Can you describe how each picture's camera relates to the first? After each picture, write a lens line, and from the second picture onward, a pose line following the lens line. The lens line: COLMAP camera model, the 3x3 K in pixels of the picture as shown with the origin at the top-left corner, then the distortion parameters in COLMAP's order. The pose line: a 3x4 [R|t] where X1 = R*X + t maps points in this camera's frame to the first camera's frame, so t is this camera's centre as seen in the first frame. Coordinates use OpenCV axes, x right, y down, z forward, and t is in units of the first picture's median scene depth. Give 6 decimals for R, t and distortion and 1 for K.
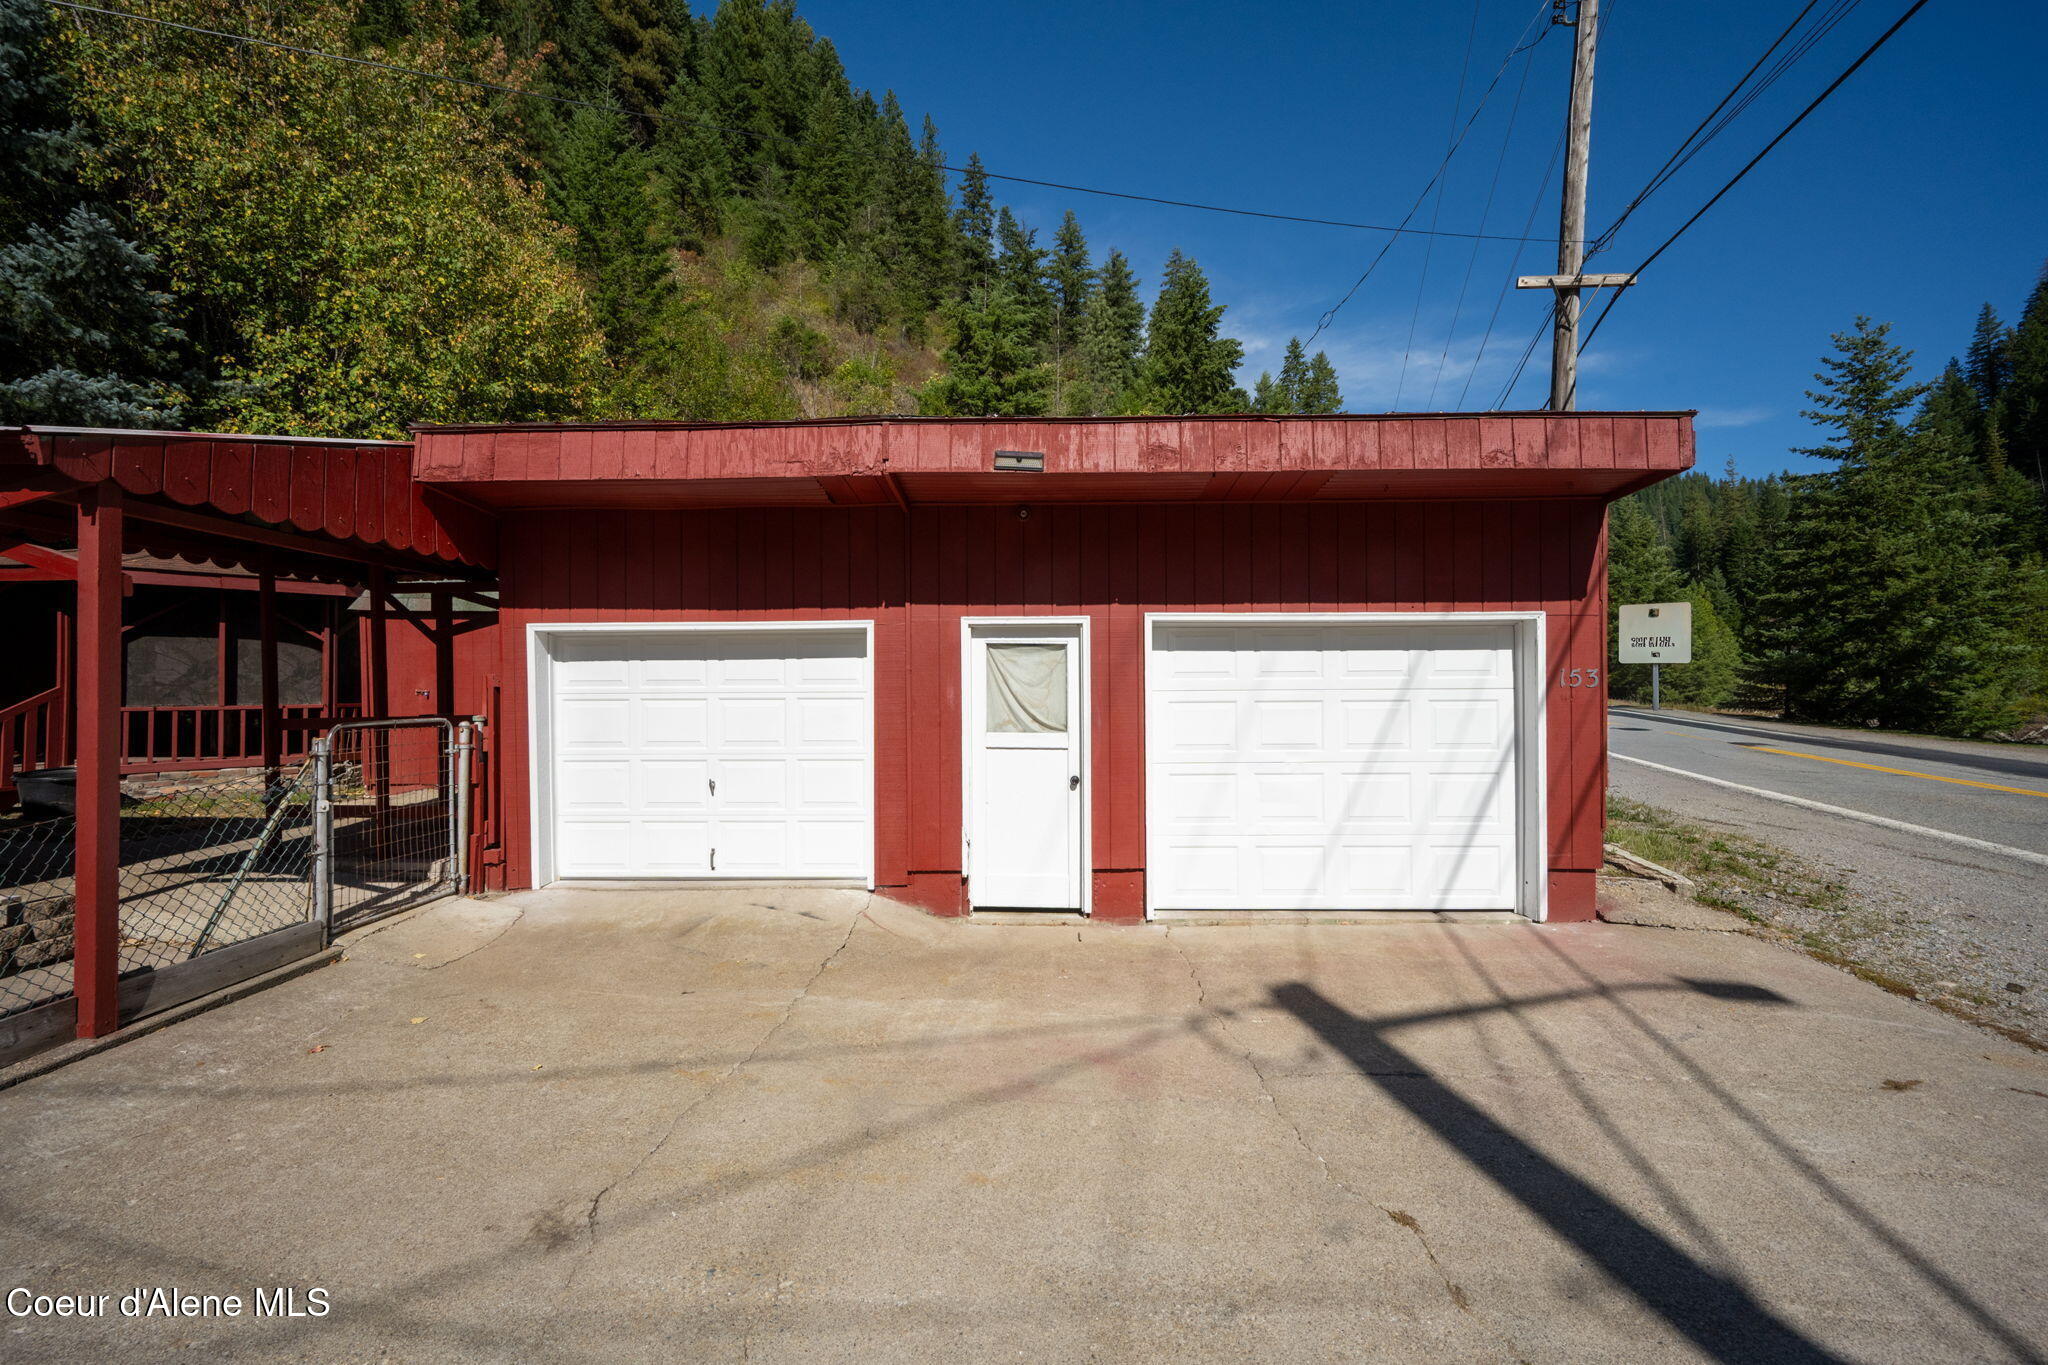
lens RADIAL K [[805.6, 0, 1019.4], [0, 805.6, 685.4], [0, 0, 1]] dist [-0.002926, 0.000969]
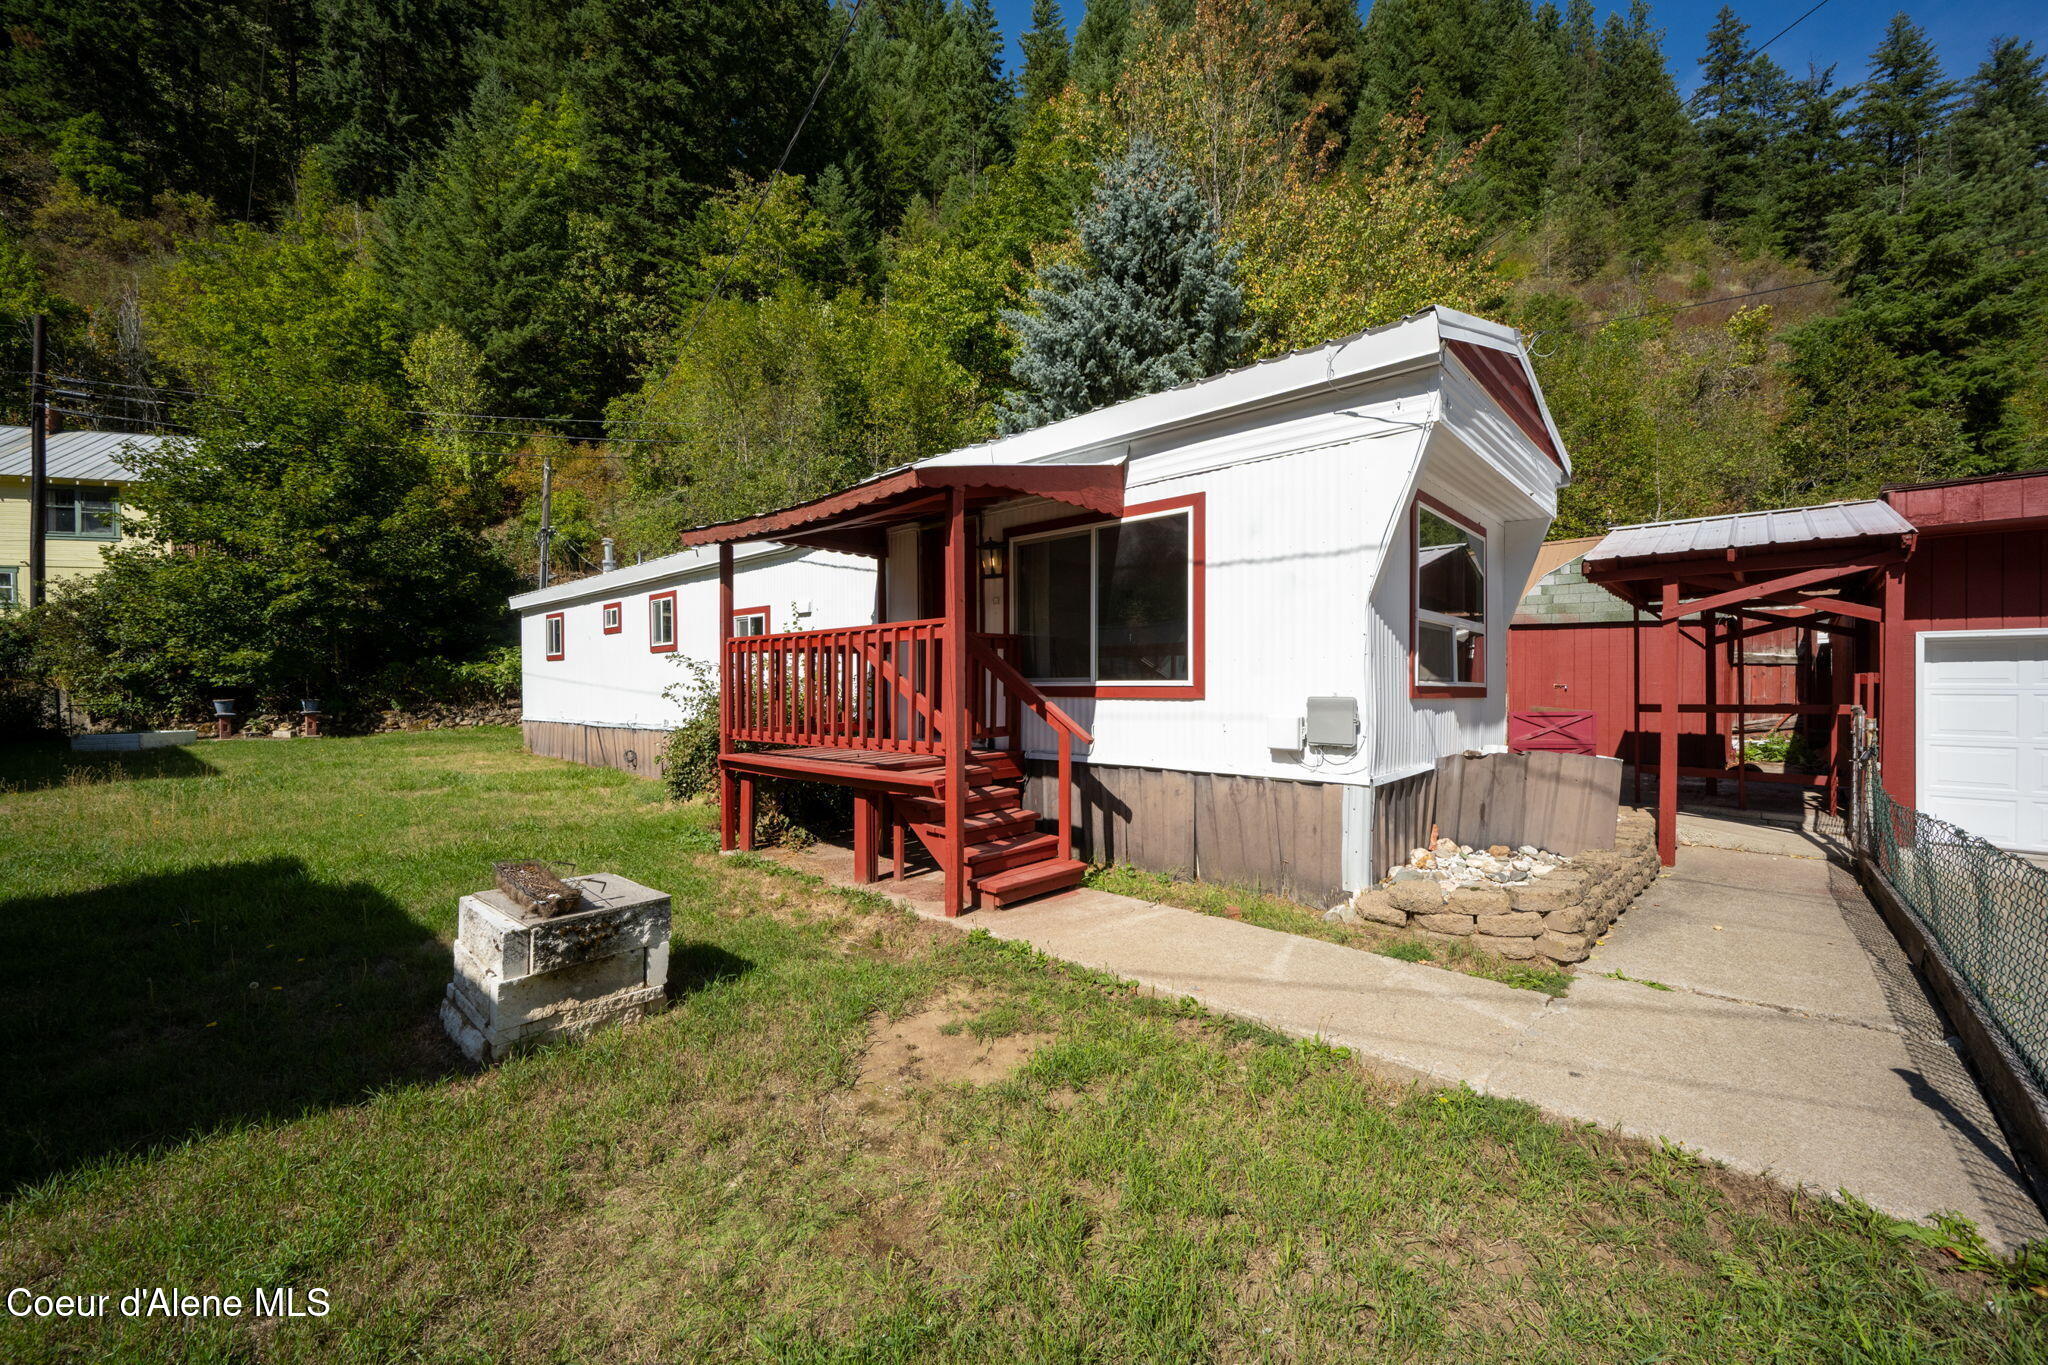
lens RADIAL K [[805.6, 0, 1051.8], [0, 805.6, 681.8], [0, 0, 1]] dist [-0.002926, 0.000969]
pose [[0.752008, 0.003937, -0.659142, -0.776243], [-0.002662, 0.999992, 0.002937, 0.000105], [0.659148, -0.000454, 0.752013, -0.779706]]
